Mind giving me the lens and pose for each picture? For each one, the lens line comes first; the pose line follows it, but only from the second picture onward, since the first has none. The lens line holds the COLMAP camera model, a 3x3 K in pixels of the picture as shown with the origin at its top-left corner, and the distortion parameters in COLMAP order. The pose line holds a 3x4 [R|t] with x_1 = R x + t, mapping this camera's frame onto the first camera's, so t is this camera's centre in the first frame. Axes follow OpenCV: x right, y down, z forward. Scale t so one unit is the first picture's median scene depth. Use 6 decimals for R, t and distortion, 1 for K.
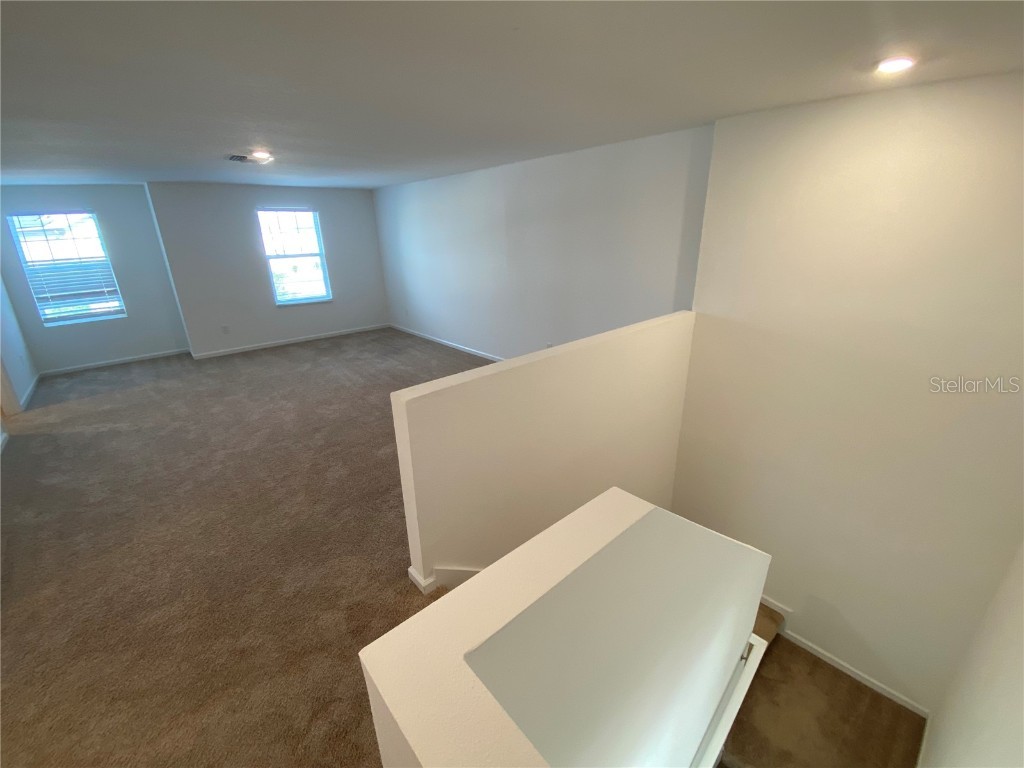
lens RADIAL K [[416.2, 0, 509.1], [0, 416.2, 380.2], [0, 0, 1]] dist [0.021815, -0.021011]
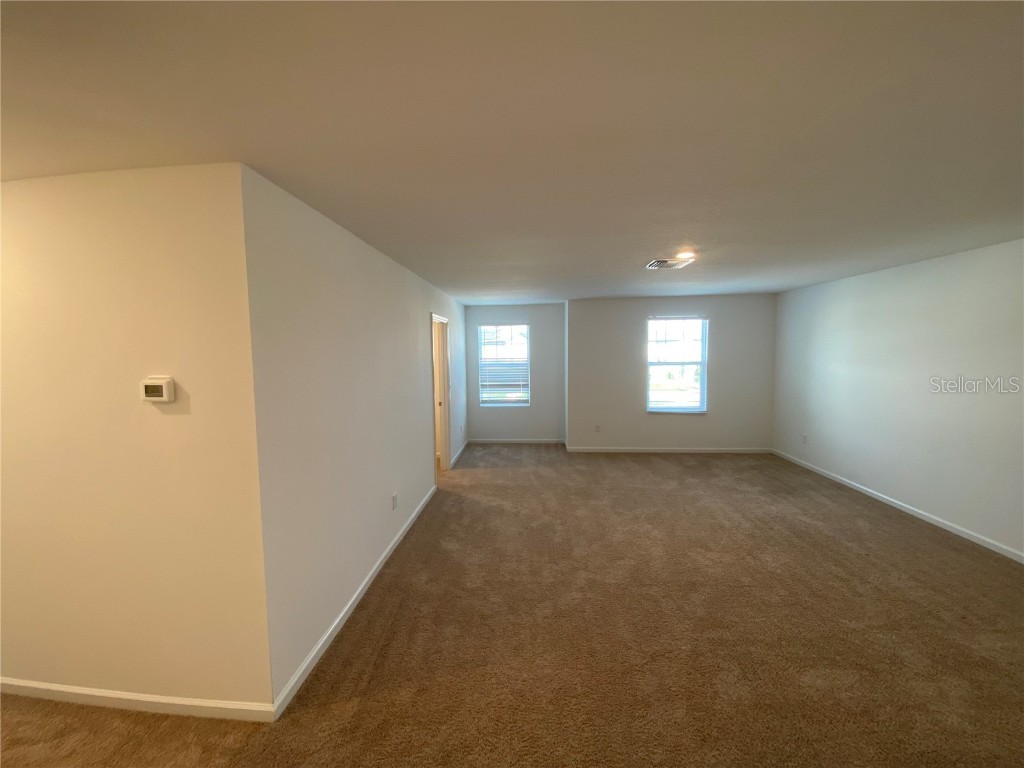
lens RADIAL K [[416.2, 0, 509.1], [0, 416.2, 380.2], [0, 0, 1]] dist [0.021815, -0.021011]
pose [[0.710061, 0.064876, -0.701145, -0.150388], [-0.242385, 0.957412, -0.156880, -0.026097], [0.661107, 0.281342, 0.695546, 0.131254]]
